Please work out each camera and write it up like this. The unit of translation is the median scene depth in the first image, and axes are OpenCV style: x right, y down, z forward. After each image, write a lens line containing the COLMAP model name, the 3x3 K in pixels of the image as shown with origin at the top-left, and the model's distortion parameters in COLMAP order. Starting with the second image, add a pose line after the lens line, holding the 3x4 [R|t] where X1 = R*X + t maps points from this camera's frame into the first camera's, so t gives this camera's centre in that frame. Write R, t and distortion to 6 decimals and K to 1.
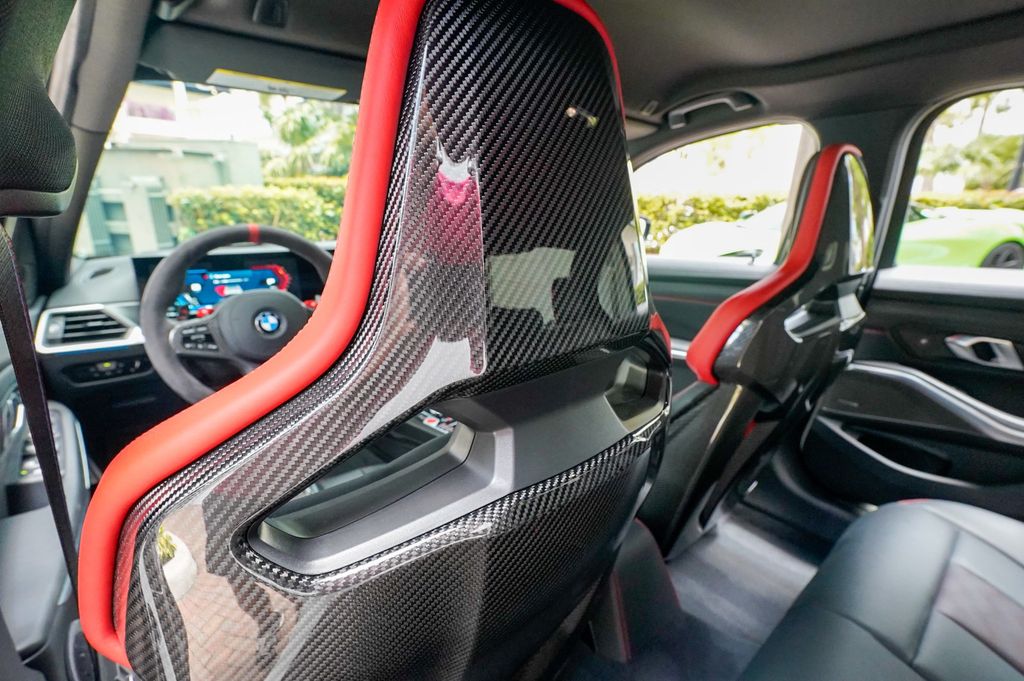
lens RADIAL K [[473.8, 0, 509.8], [0, 473.8, 342.7], [0, 0, 1]] dist [-0.018347, 0.011944]
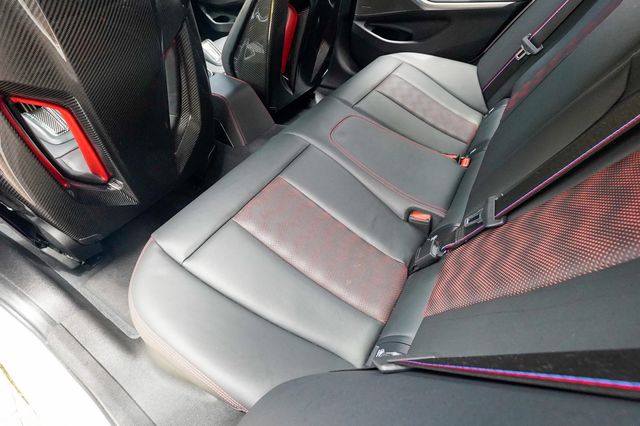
lens RADIAL K [[291.5, 0, 320.8], [0, 291.5, 215.7], [0, 0, 1]] dist [-0.001719, 0.000042]
pose [[0.954303, -0.249154, 0.165010, 0.213814], [0.130422, 0.844041, 0.520178, 0.229297], [-0.268880, -0.474887, 0.837966, -0.273966]]
